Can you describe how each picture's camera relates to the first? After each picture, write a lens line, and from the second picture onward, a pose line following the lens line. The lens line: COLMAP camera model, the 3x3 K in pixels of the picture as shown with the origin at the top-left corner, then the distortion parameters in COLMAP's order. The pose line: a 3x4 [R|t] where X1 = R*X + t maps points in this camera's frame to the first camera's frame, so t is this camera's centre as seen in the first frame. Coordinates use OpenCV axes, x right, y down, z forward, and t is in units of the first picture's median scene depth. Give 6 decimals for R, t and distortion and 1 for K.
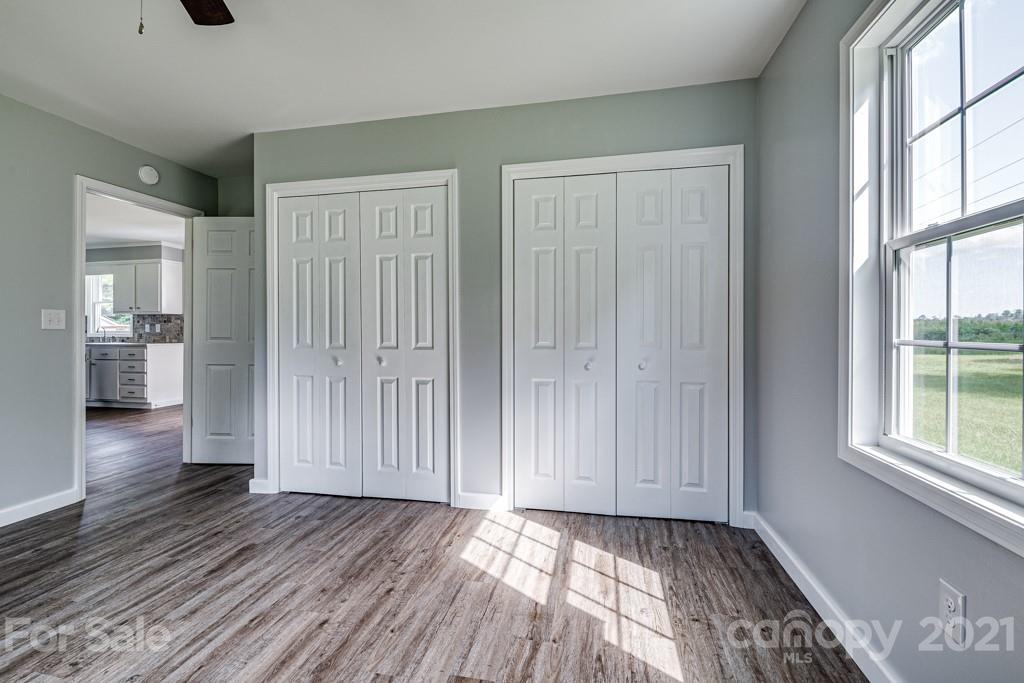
lens RADIAL K [[438.8, 0, 506.0], [0, 438.8, 334.3], [0, 0, 1]] dist [0.013071, -0.008714]
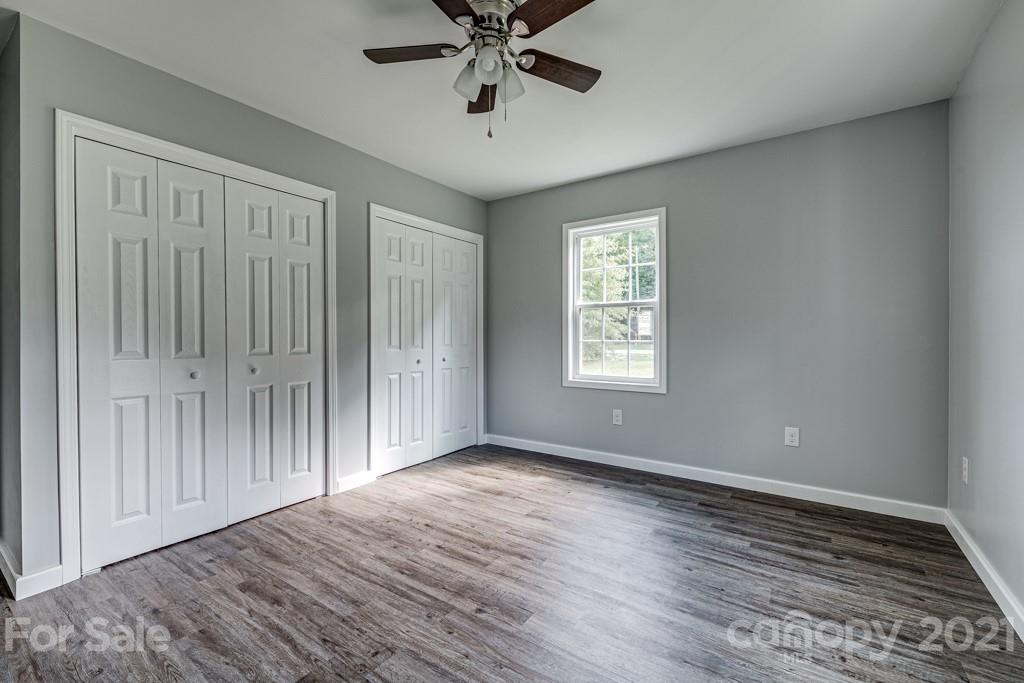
lens RADIAL K [[438.8, 0, 512.5], [0, 438.8, 337.7], [0, 0, 1]] dist [0.013071, -0.008714]
pose [[0.390763, -0.000003, 0.920491, -1.177532], [0.001536, 0.999999, -0.000649, -0.003388], [-0.920490, 0.001668, 0.390763, 0.178993]]
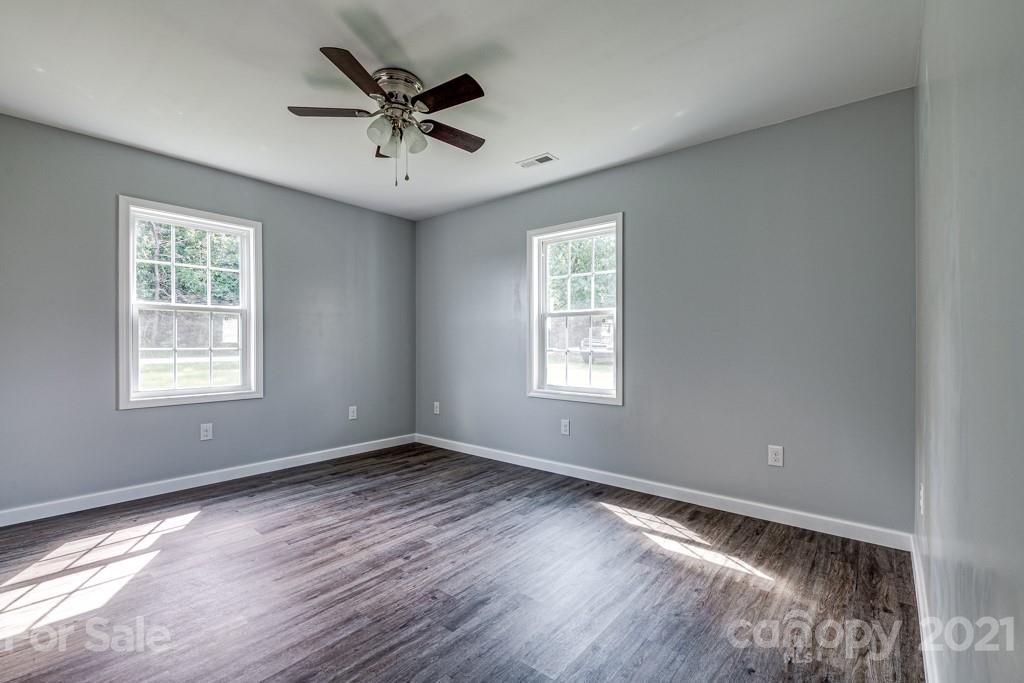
lens RADIAL K [[449.8, 0, 520.4], [0, 449.8, 347.8], [0, 0, 1]] dist [-0.001000, -0.007130]
pose [[-0.889435, 0.001722, 0.457058, -1.175098], [0.006552, 0.999938, 0.008984, -0.002287], [-0.457014, 0.010985, -0.889391, 1.327033]]
